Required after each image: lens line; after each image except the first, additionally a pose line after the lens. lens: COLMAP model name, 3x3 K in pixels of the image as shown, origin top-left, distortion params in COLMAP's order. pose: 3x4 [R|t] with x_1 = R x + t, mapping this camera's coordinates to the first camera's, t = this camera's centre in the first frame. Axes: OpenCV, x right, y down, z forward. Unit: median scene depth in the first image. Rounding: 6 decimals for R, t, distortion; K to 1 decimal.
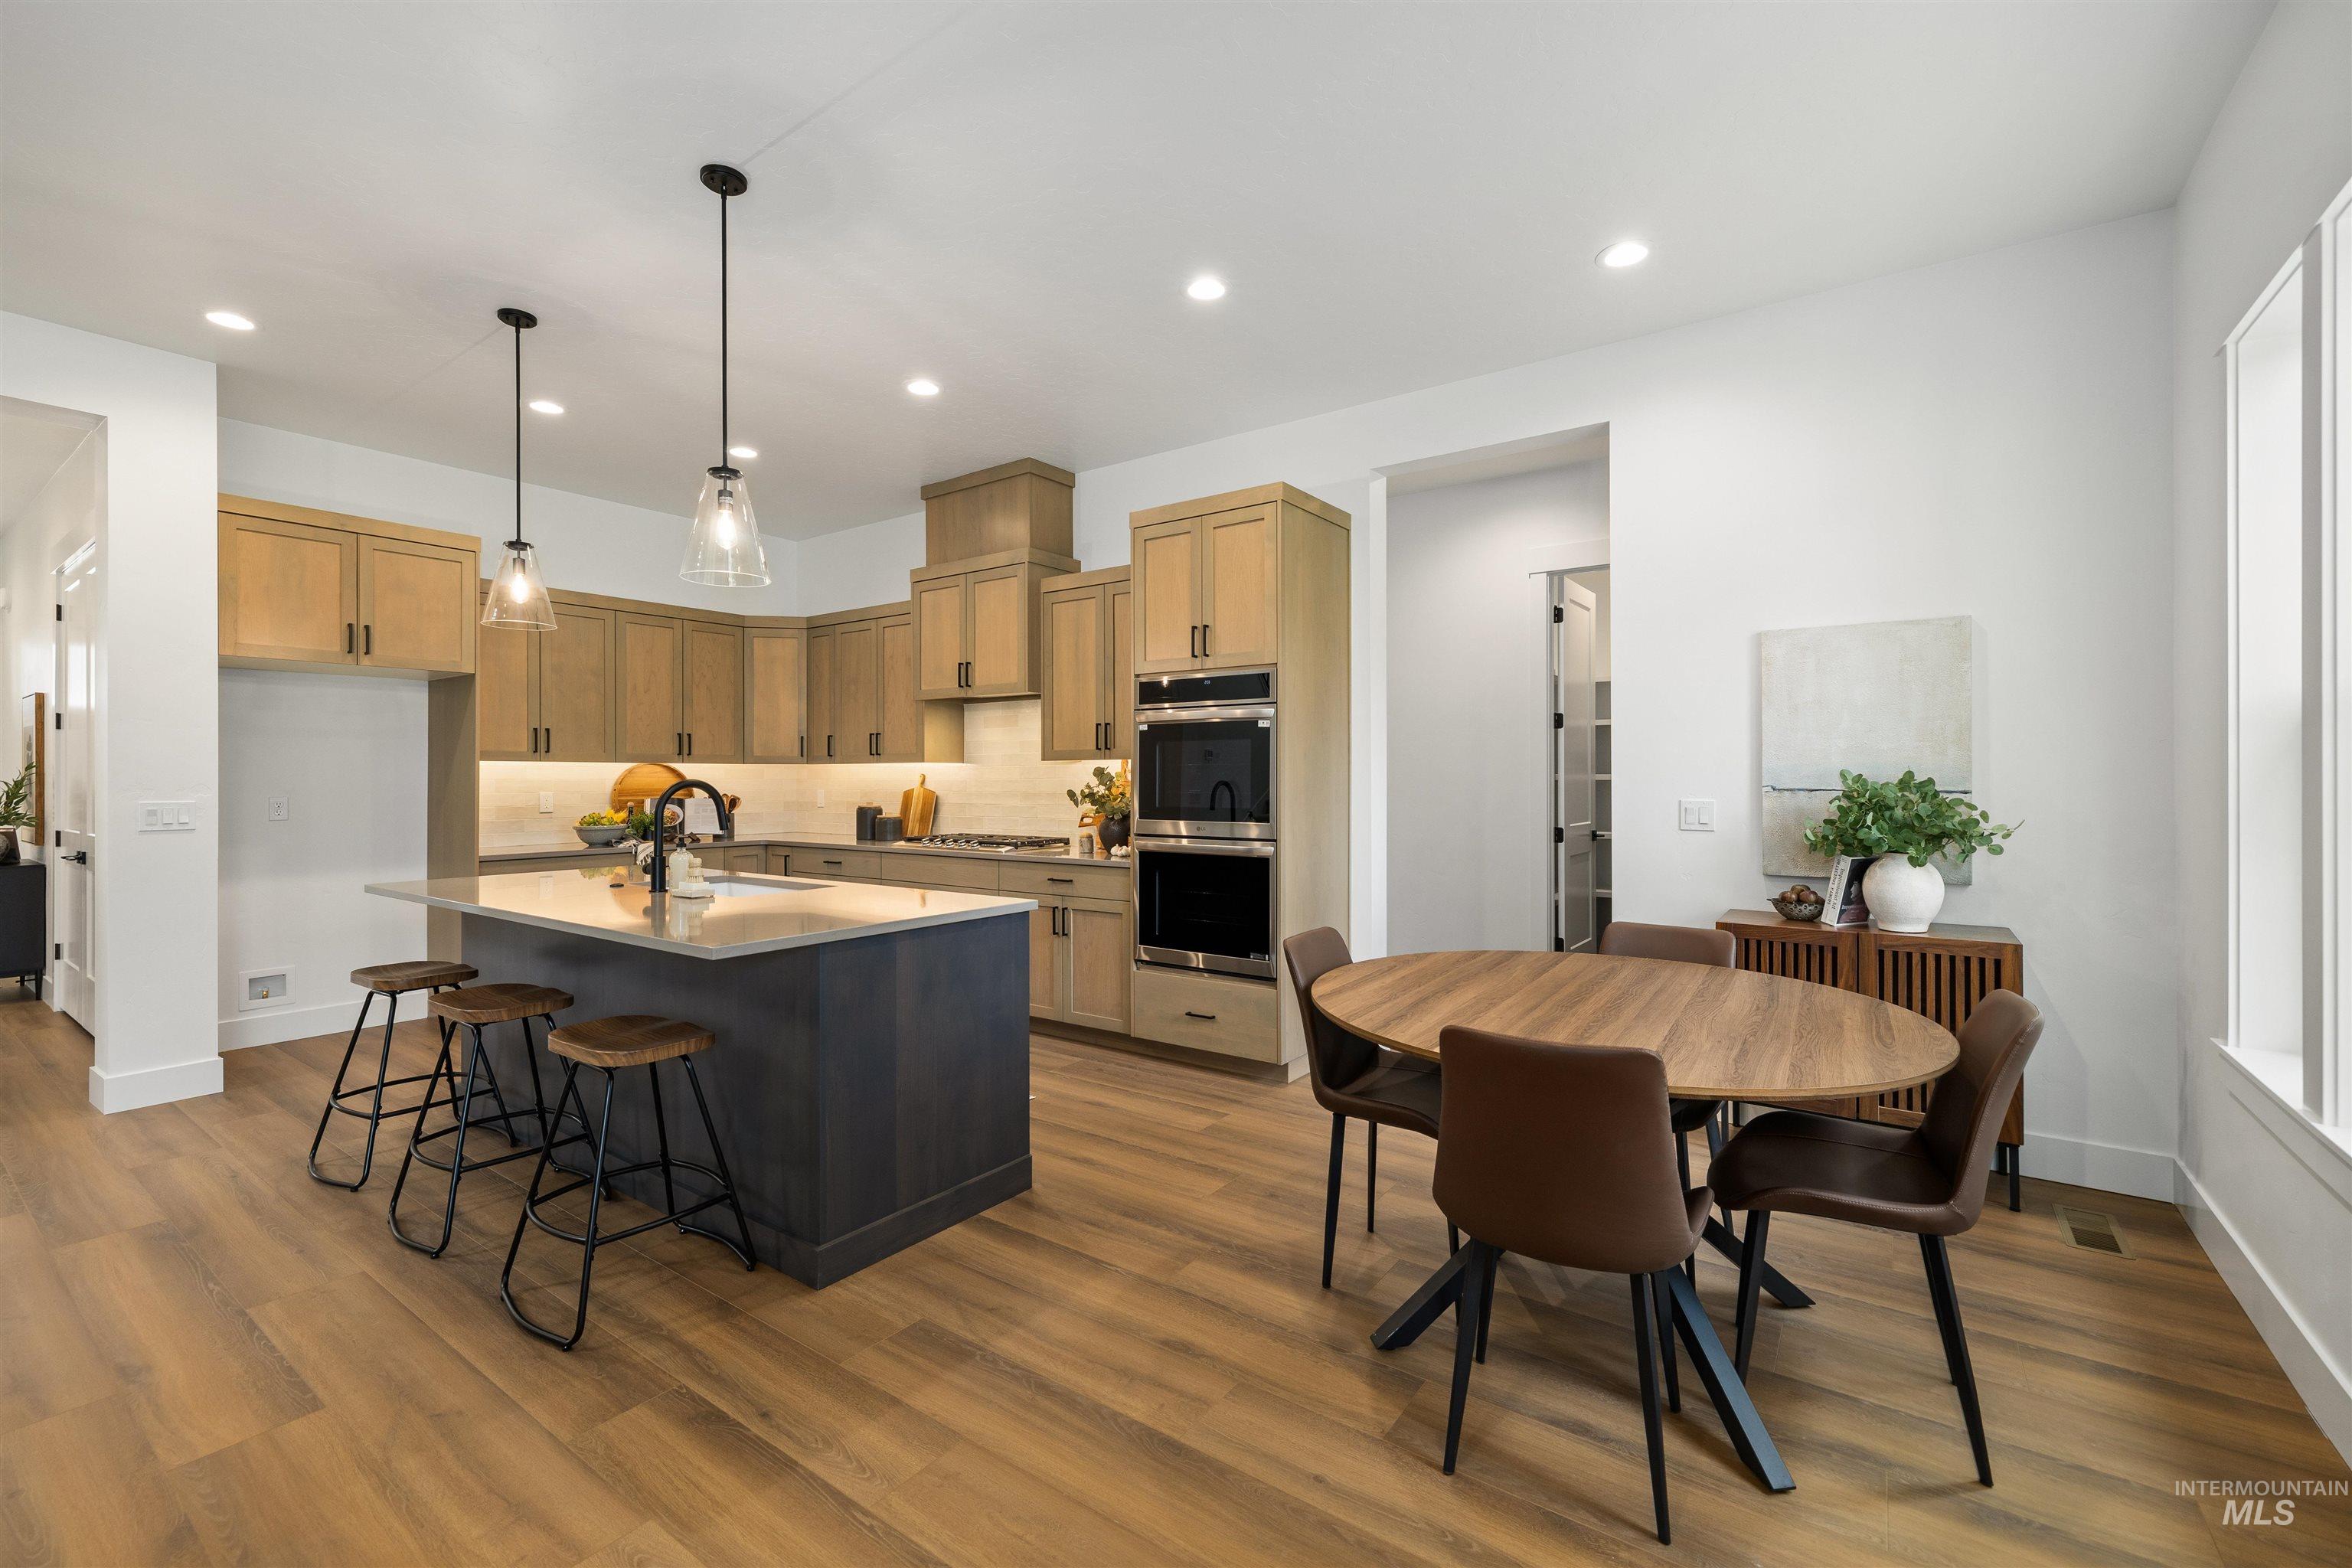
lens RADIAL K [[996.2, 0, 1179.1], [0, 996.2, 768.4], [0, 0, 1]] dist [0.001964, 0.000839]
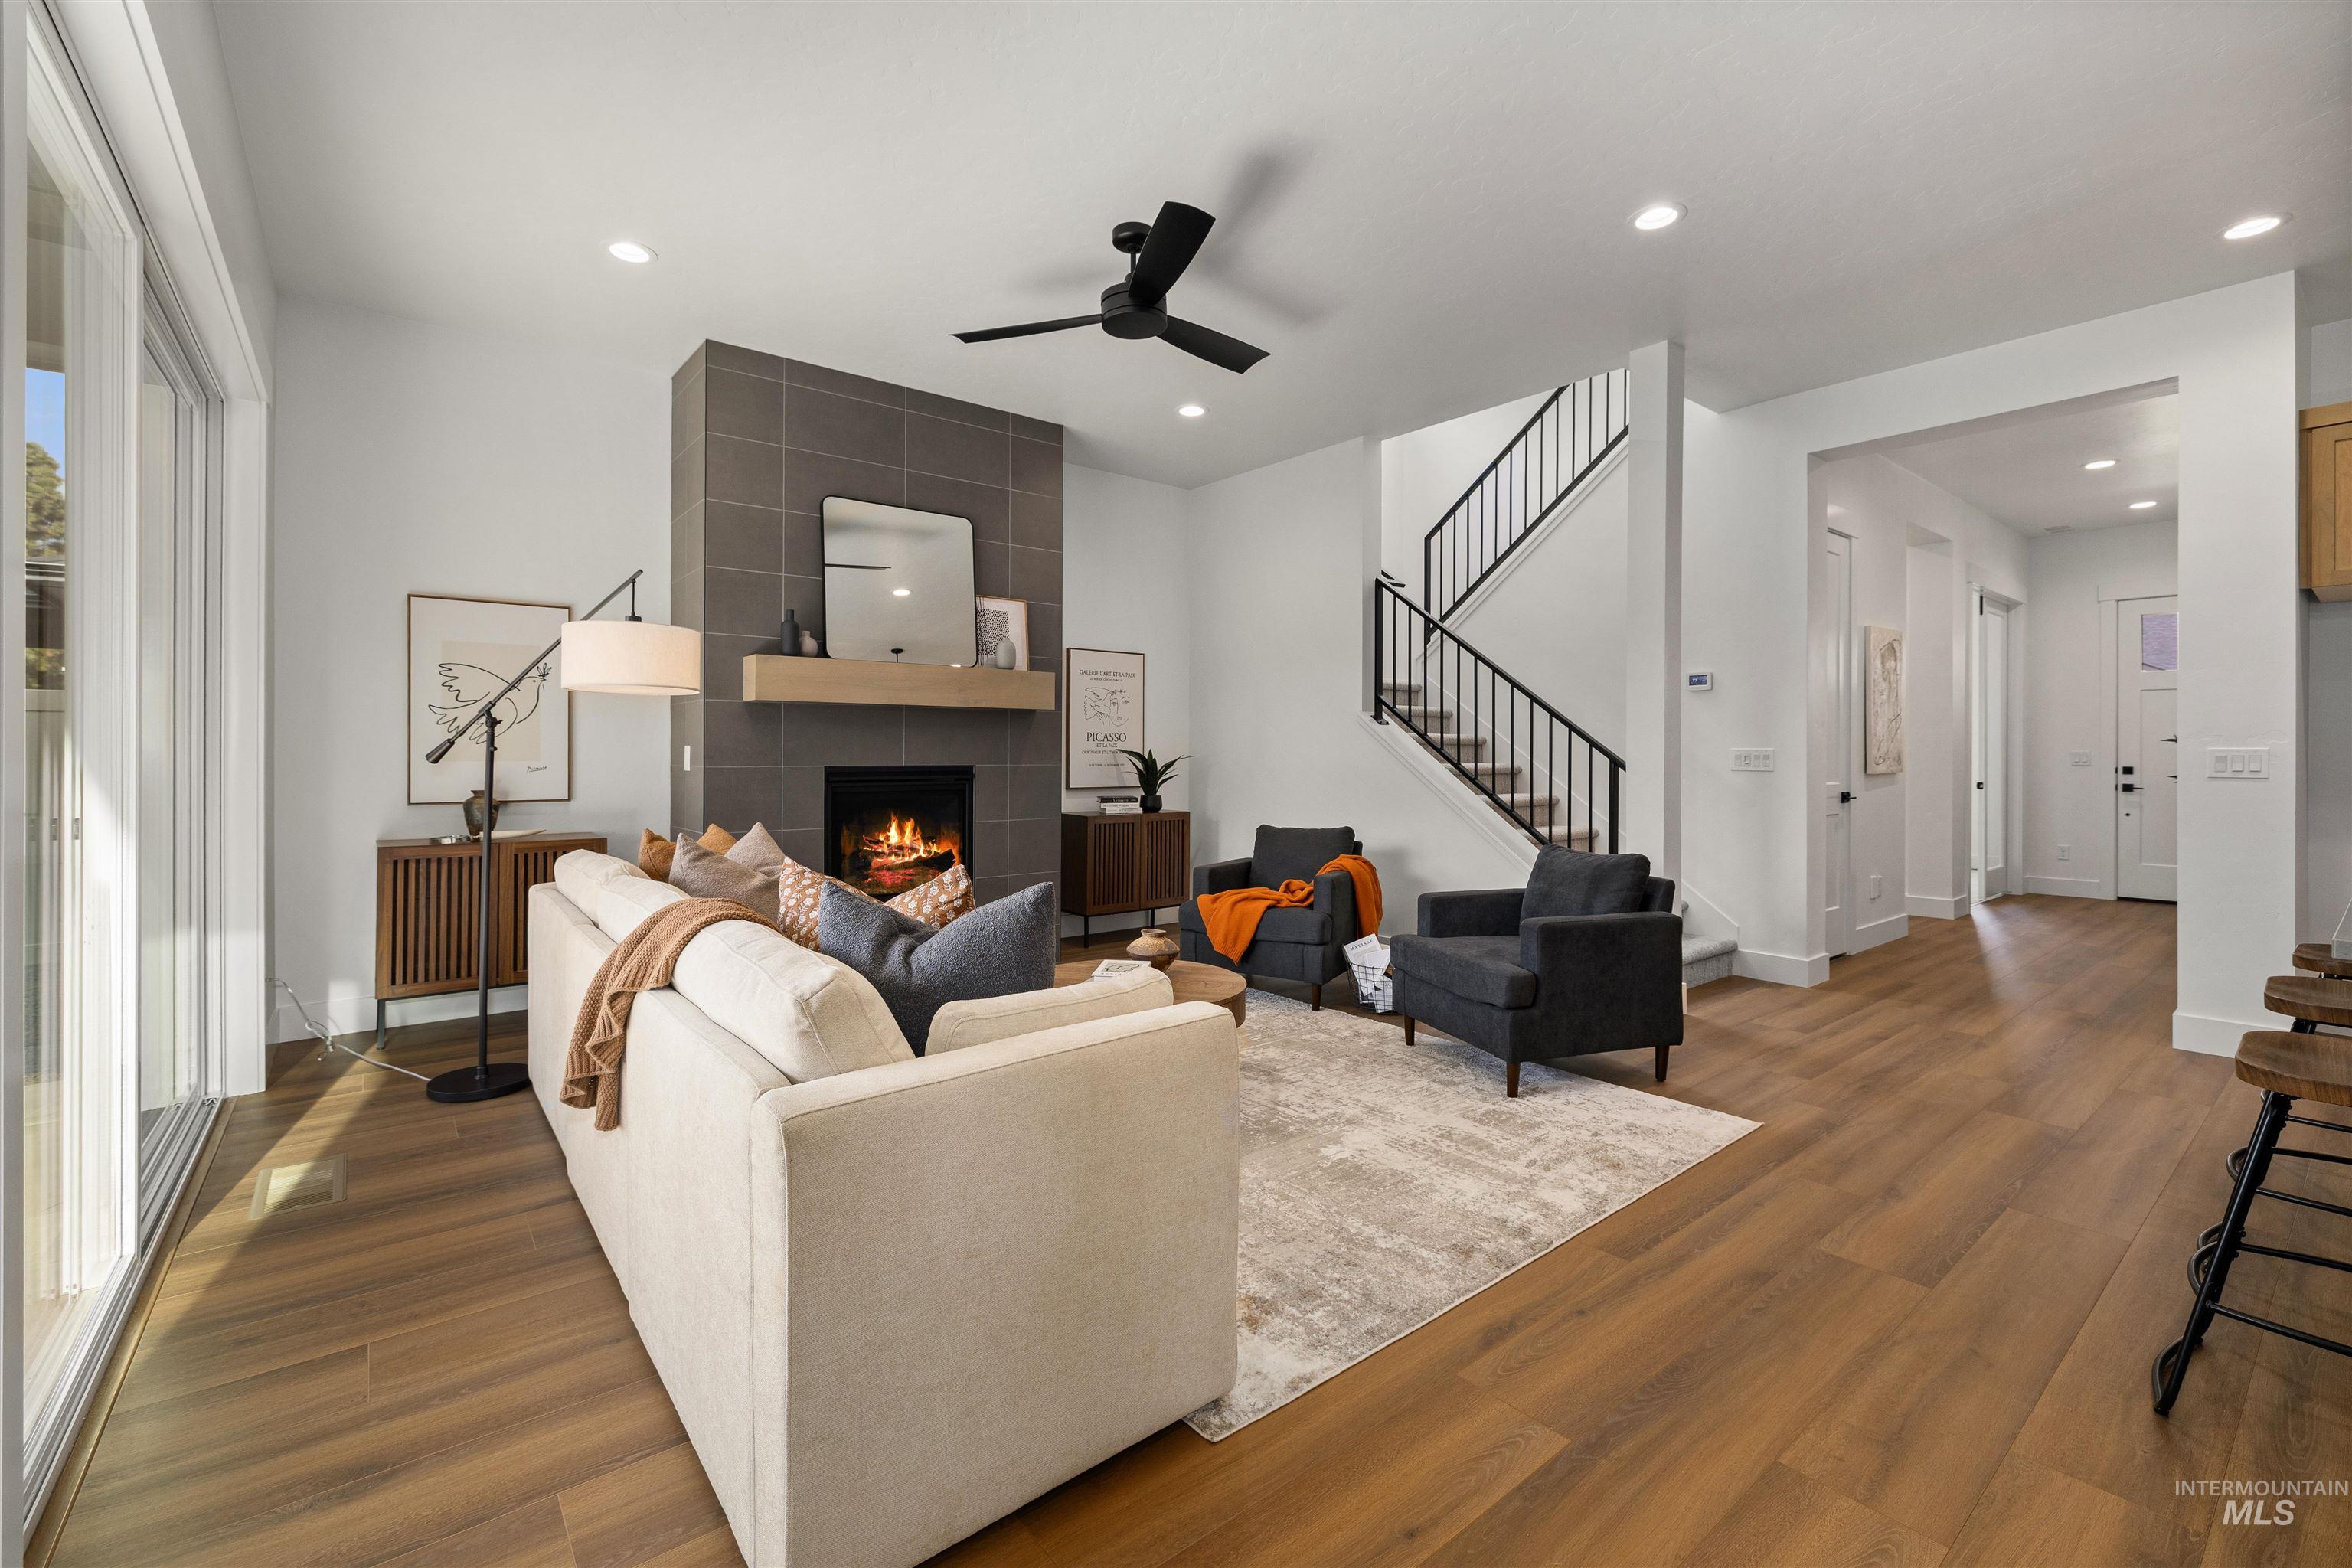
lens RADIAL K [[996.2, 0, 1169.7], [0, 996.2, 759.9], [0, 0, 1]] dist [0.001964, 0.000839]
pose [[-0.271028, 0.008463, -0.962534, 0.169038], [0.007072, 0.999952, 0.006801, 0.024961], [0.962546, -0.004964, -0.271075, 0.215962]]
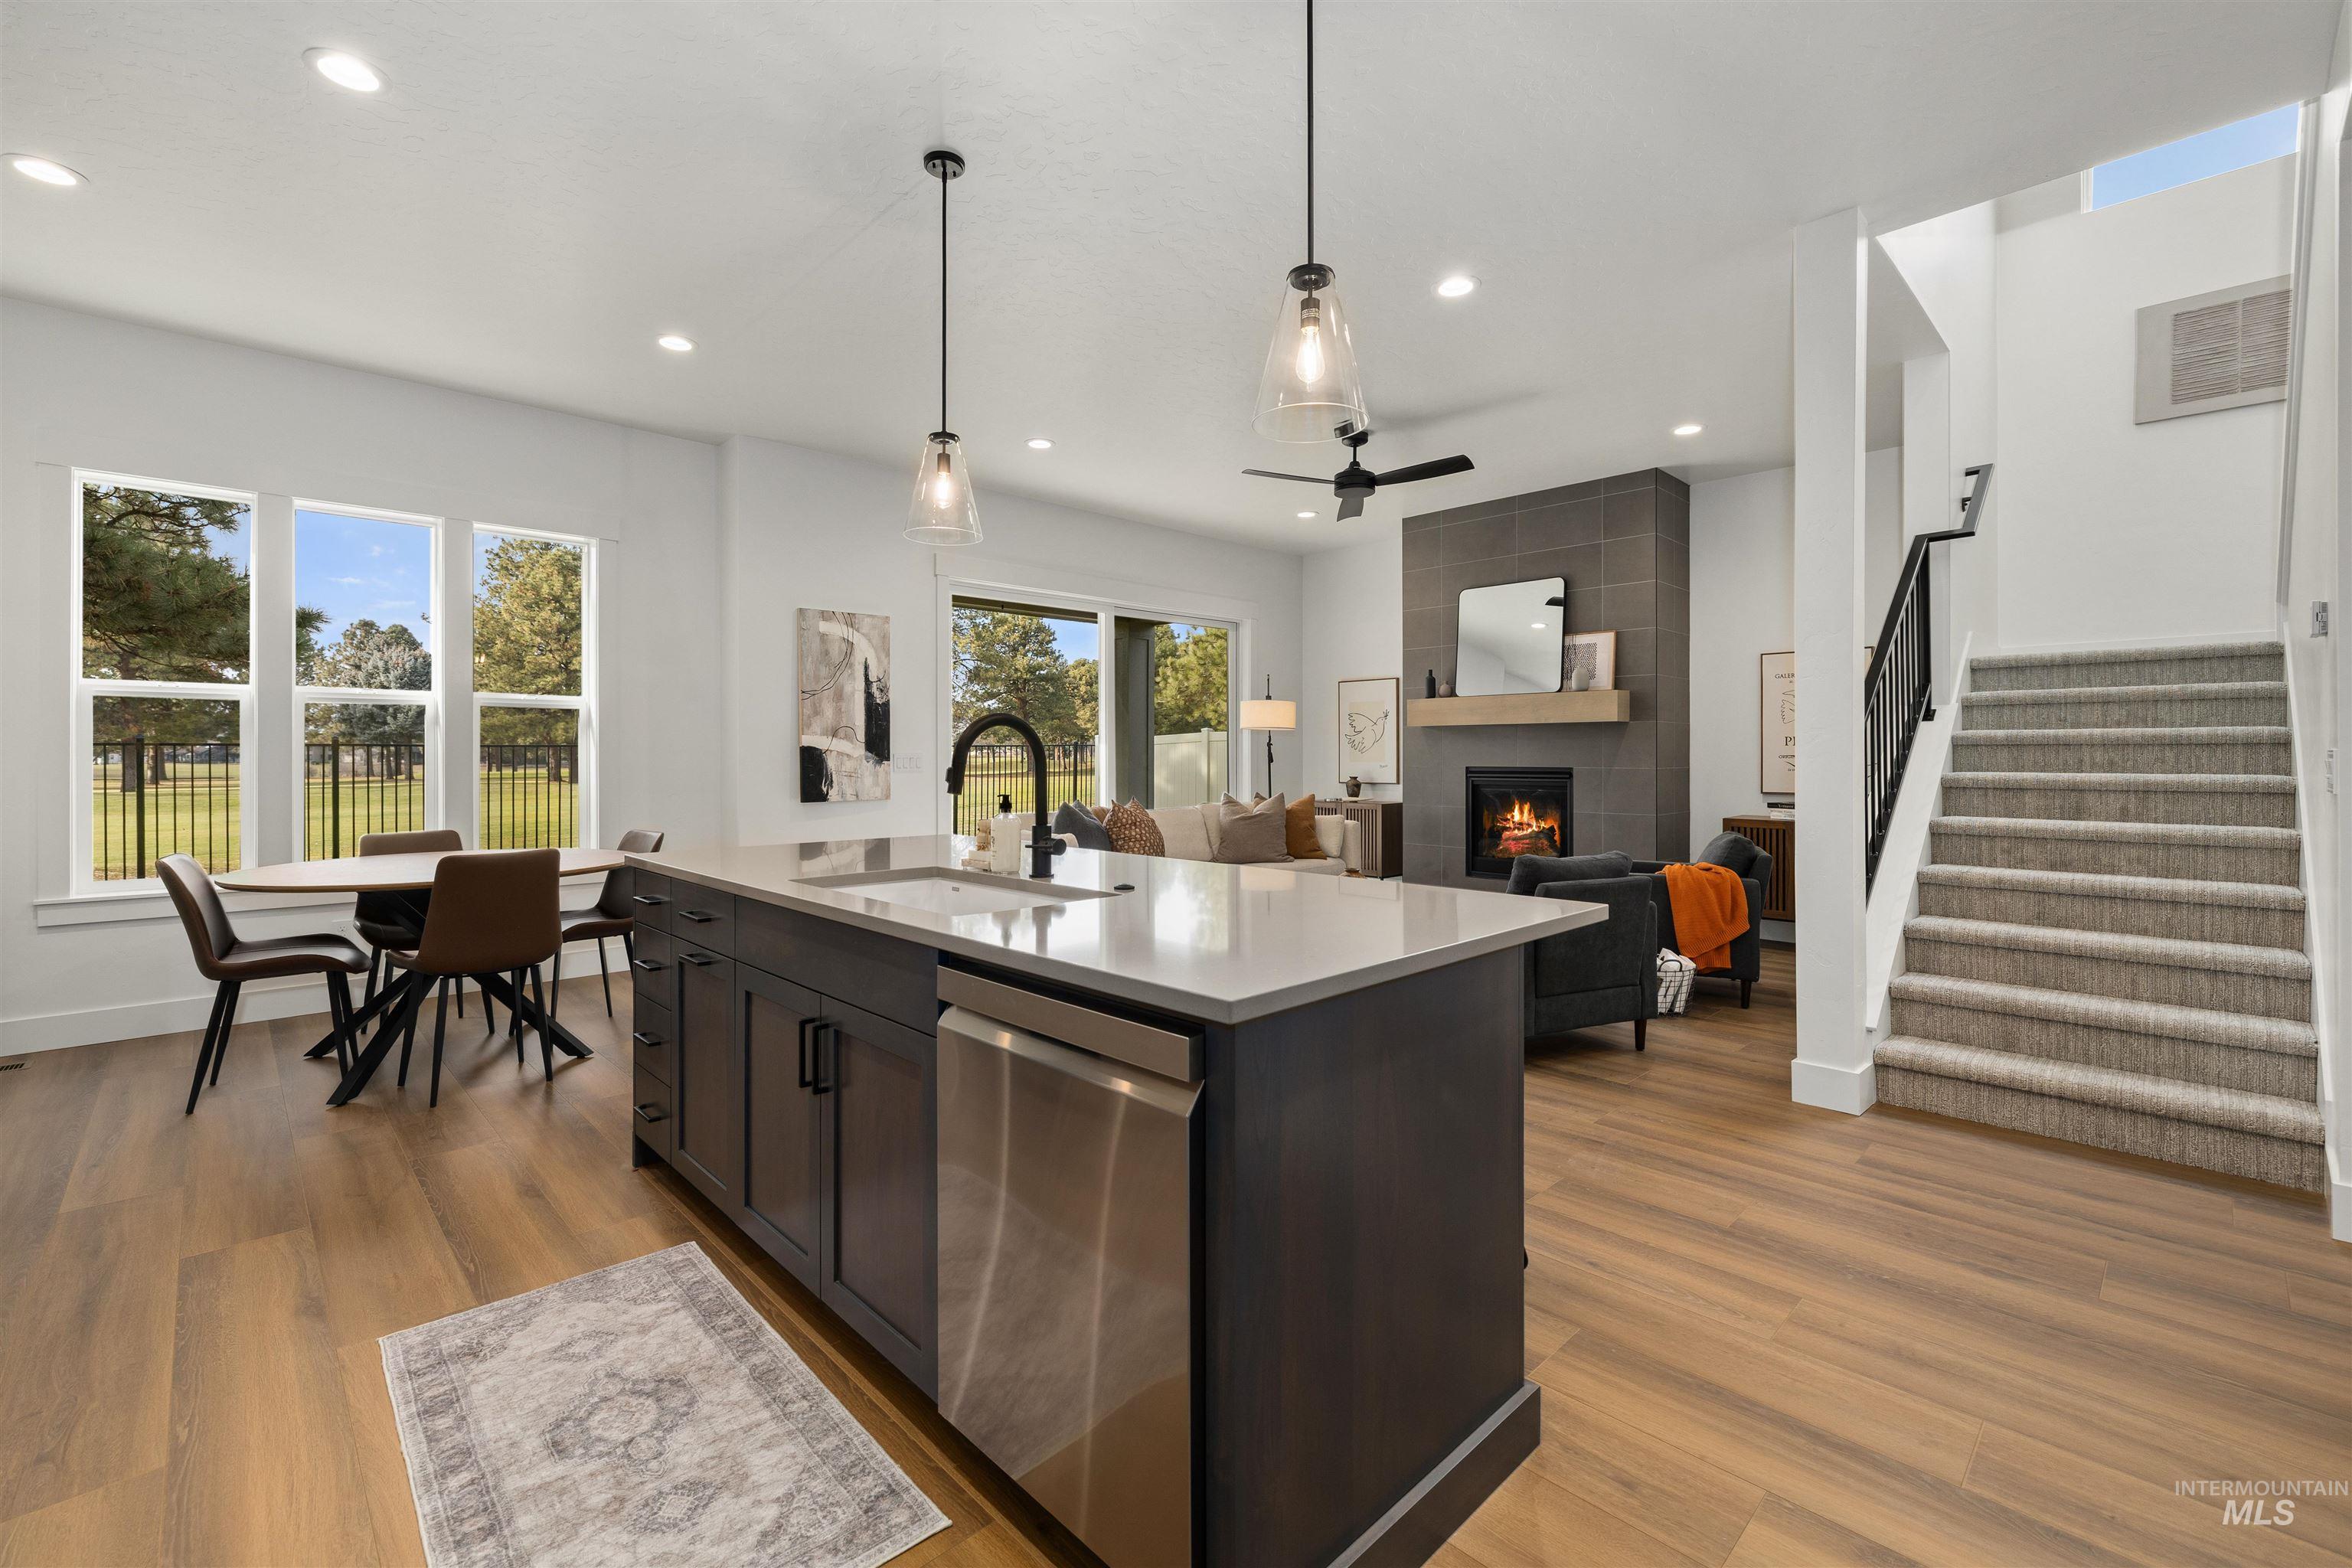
lens RADIAL K [[996.2, 0, 1168.5], [0, 996.2, 757.2], [0, 0, 1]] dist [0.001964, 0.000839]
pose [[-0.982726, 0.002574, 0.185051, -0.520451], [0.001130, 0.999968, -0.007908, 0.032914], [-0.185066, -0.007563, -0.982697, 1.178952]]
